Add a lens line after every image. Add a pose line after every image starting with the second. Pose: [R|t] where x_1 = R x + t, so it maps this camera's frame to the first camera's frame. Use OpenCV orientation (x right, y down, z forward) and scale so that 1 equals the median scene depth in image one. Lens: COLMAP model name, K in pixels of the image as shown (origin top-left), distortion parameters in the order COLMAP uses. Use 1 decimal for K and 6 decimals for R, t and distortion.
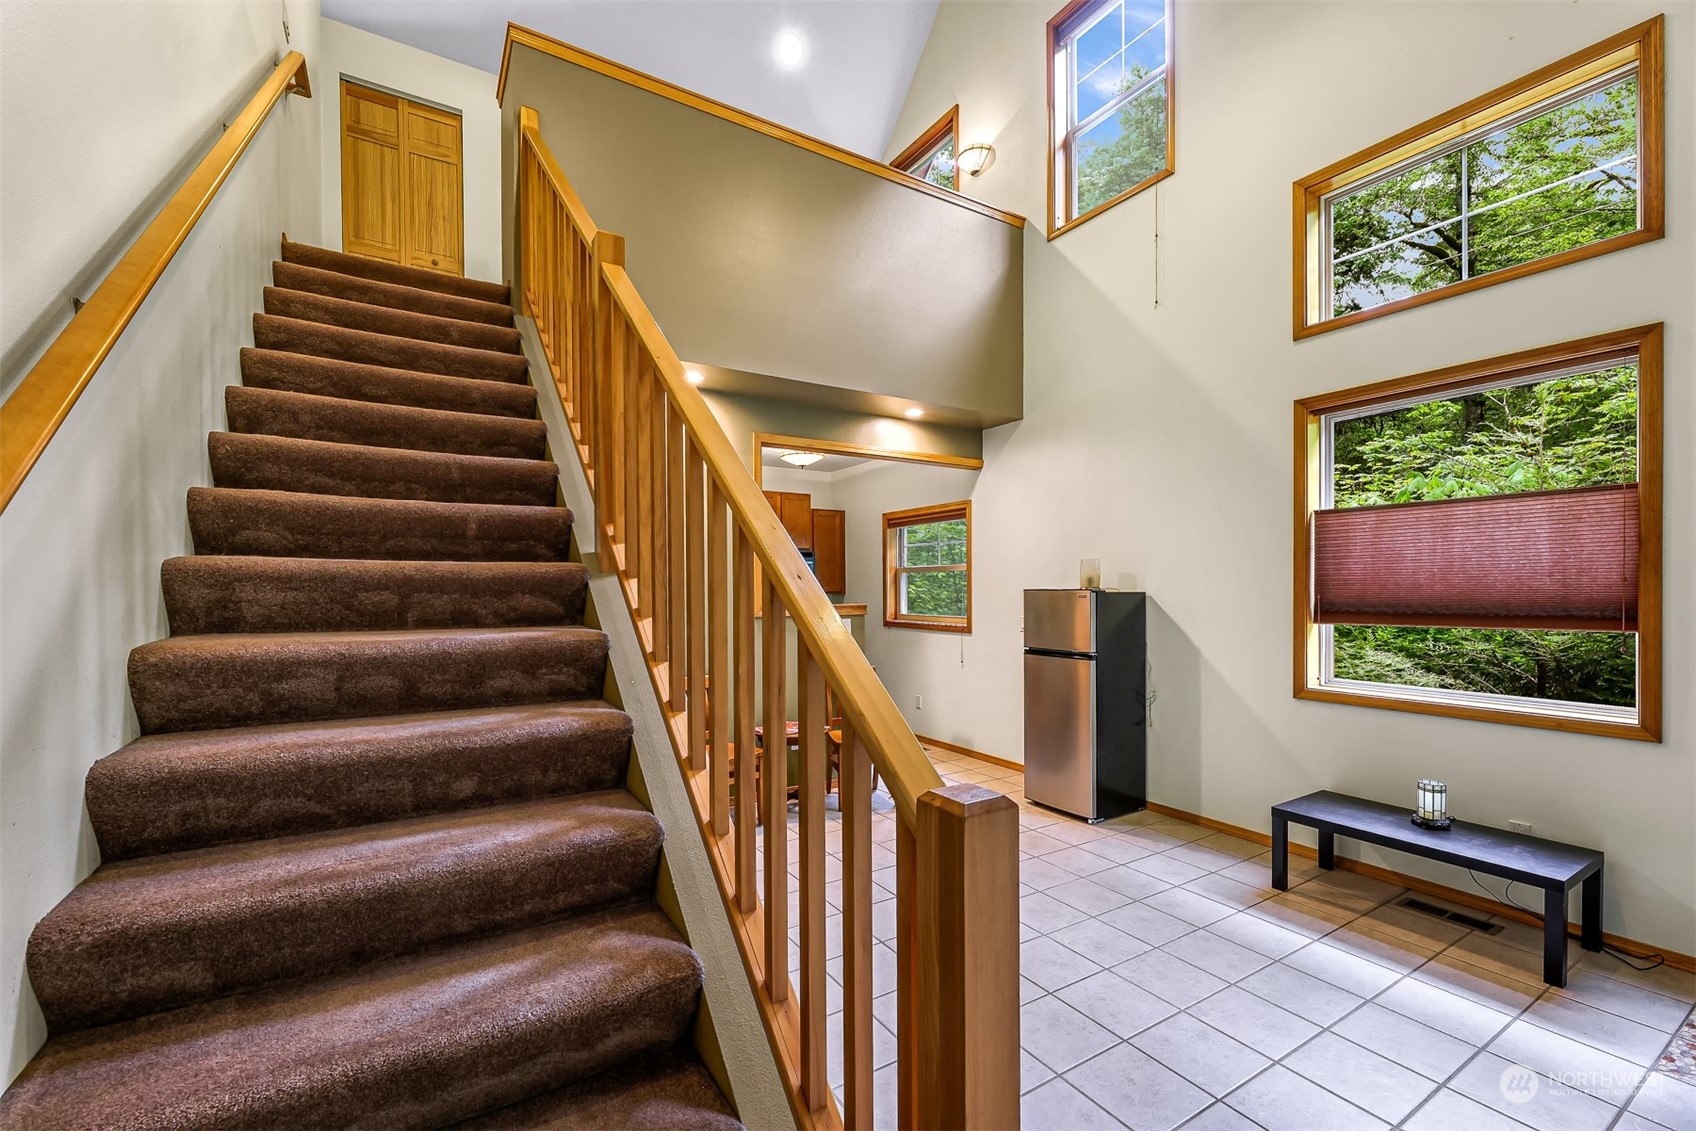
lens RADIAL K [[697.8, 0, 823.8], [0, 697.8, 591.4], [0, 0, 1]] dist [-0.006549, -0.002197]
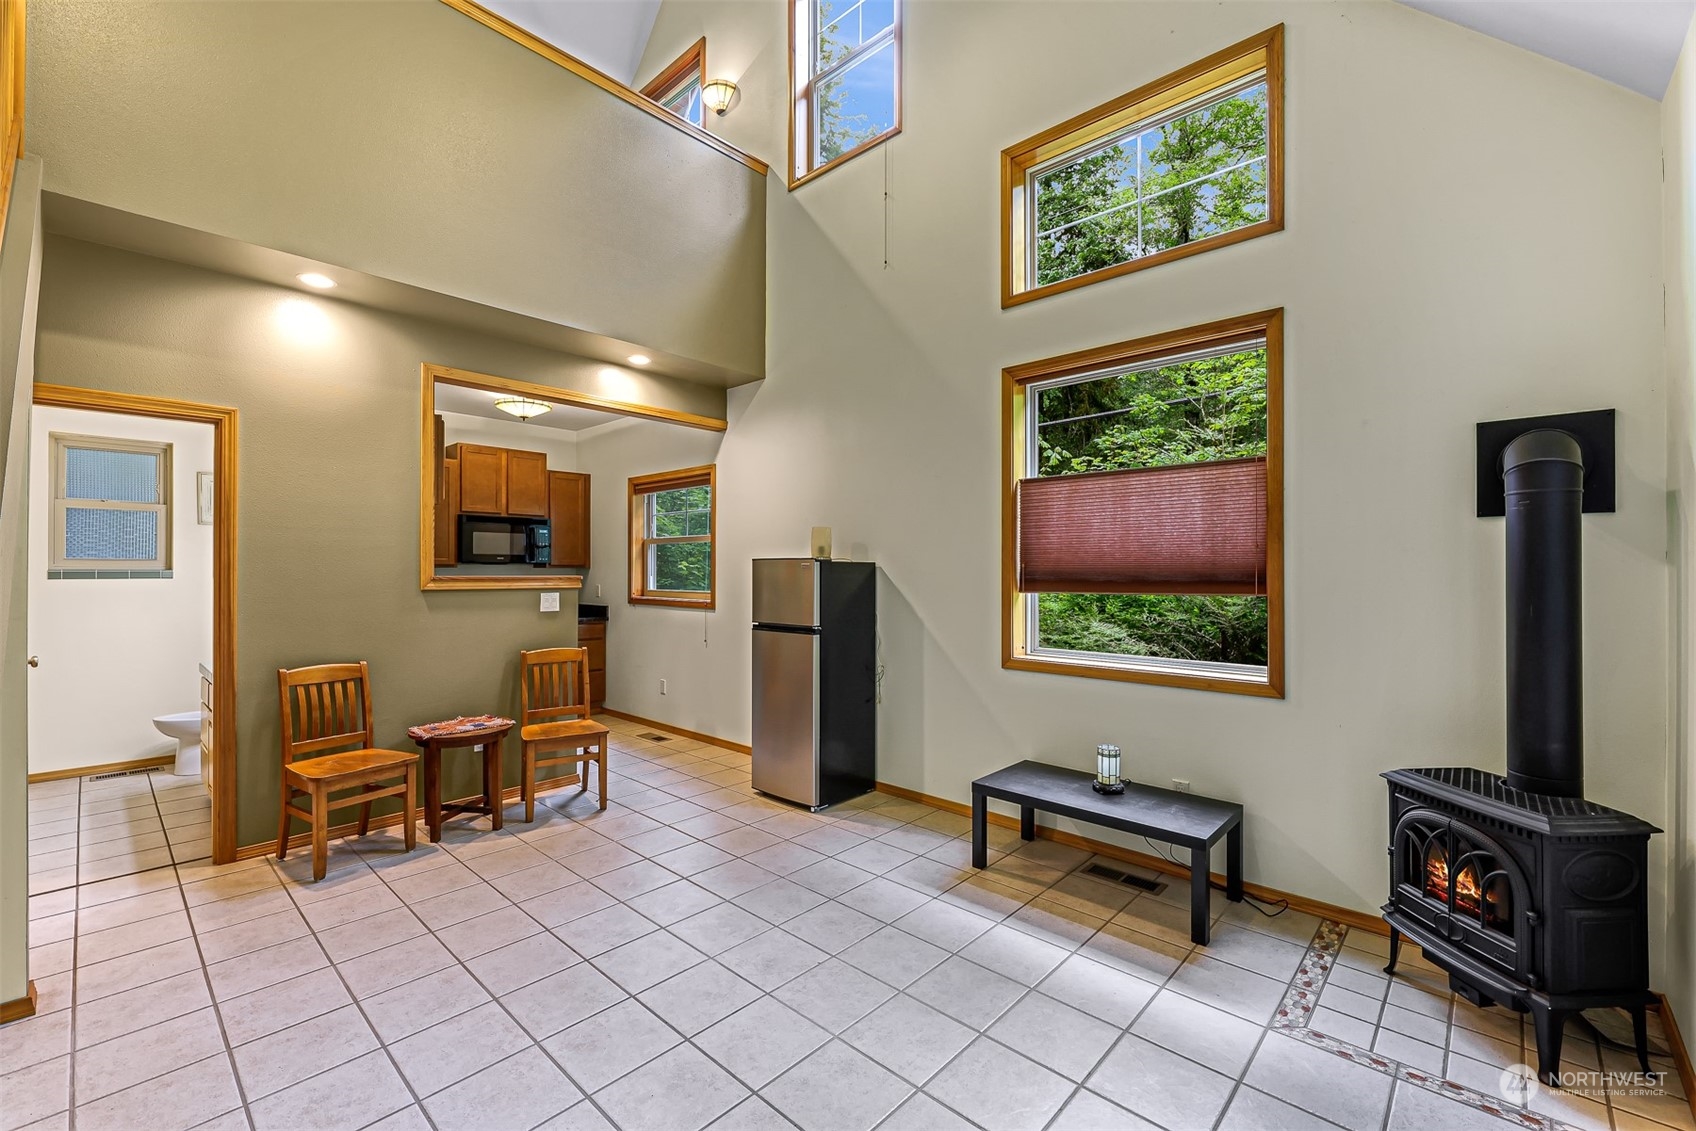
lens RADIAL K [[704.0, 0, 845.3], [0, 704.0, 562.6], [0, 0, 1]] dist [-0.010340, 0.000242]
pose [[0.959119, 0.008336, 0.282879, 0.177907], [-0.003829, 0.999857, -0.016481, 0.020633], [-0.282976, 0.014724, 0.959014, 0.101064]]
